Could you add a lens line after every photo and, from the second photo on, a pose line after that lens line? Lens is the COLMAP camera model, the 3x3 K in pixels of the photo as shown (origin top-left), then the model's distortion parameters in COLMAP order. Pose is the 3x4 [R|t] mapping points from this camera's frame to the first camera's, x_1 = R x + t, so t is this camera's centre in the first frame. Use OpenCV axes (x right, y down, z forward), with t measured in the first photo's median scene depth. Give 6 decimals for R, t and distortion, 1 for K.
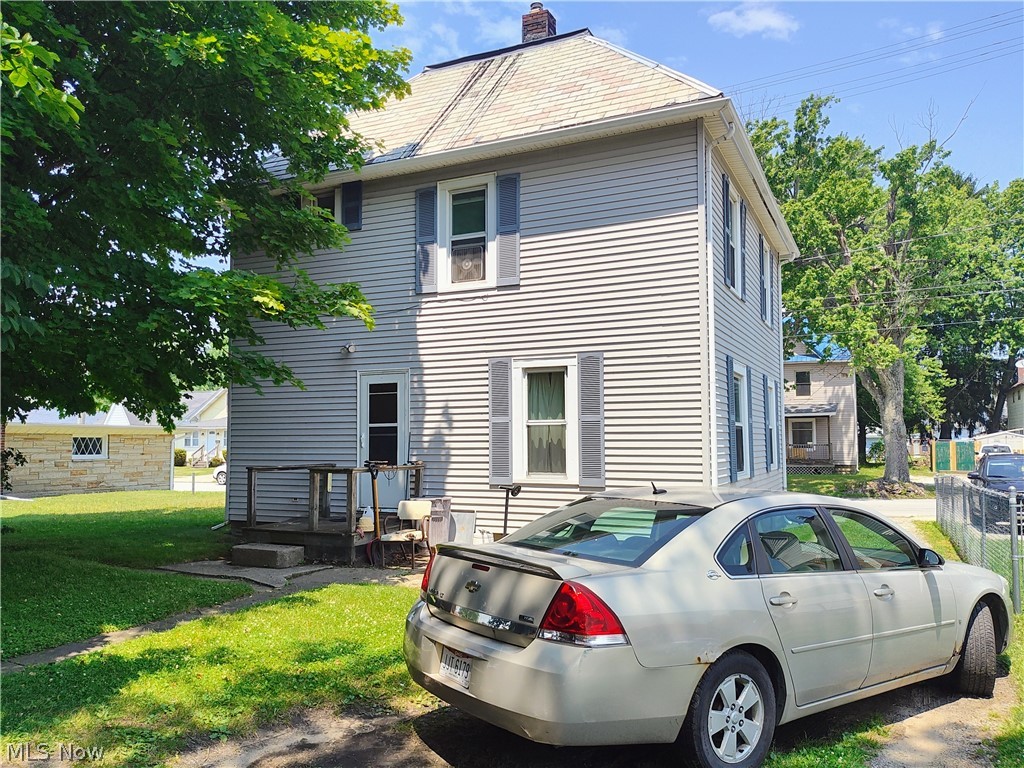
lens RADIAL K [[762.5, 0, 506.4], [0, 762.5, 390.3], [0, 0, 1]] dist [0.097616, -0.215236]
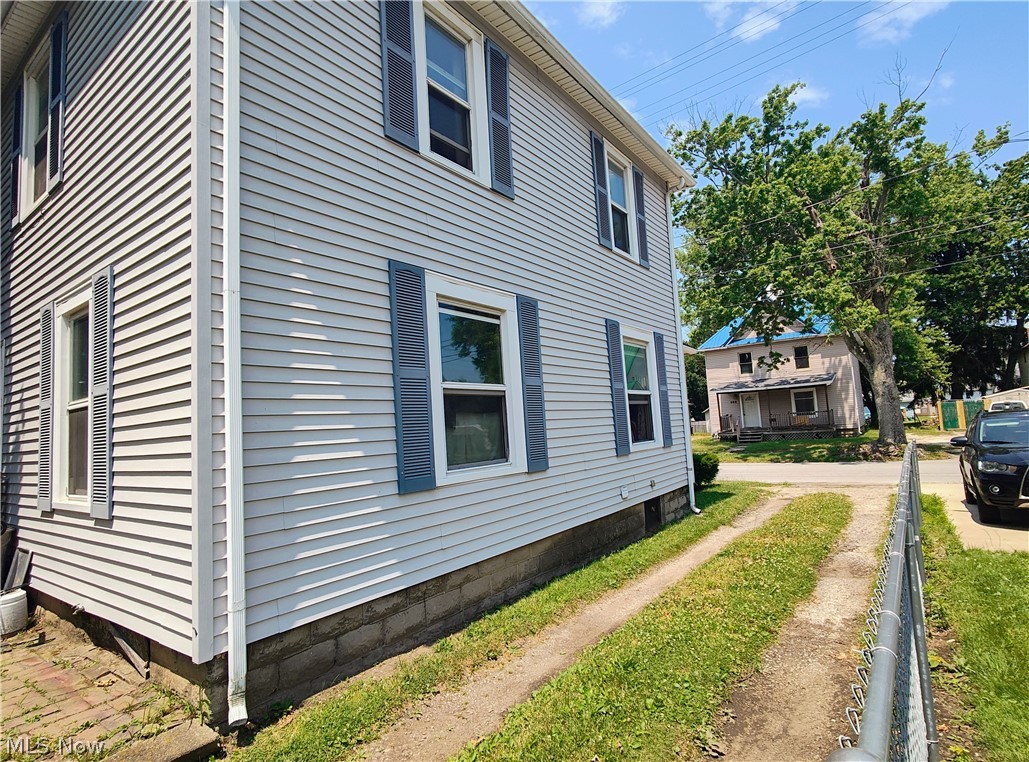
lens RADIAL K [[537.3, 0, 513.3], [0, 537.3, 378.1], [0, 0, 1]] dist [0.000198, -0.000419]
pose [[0.981864, -0.069057, -0.176564, 0.139224], [0.065530, 0.997519, -0.025734, 0.017370], [0.177903, 0.013697, 0.983953, 0.203023]]
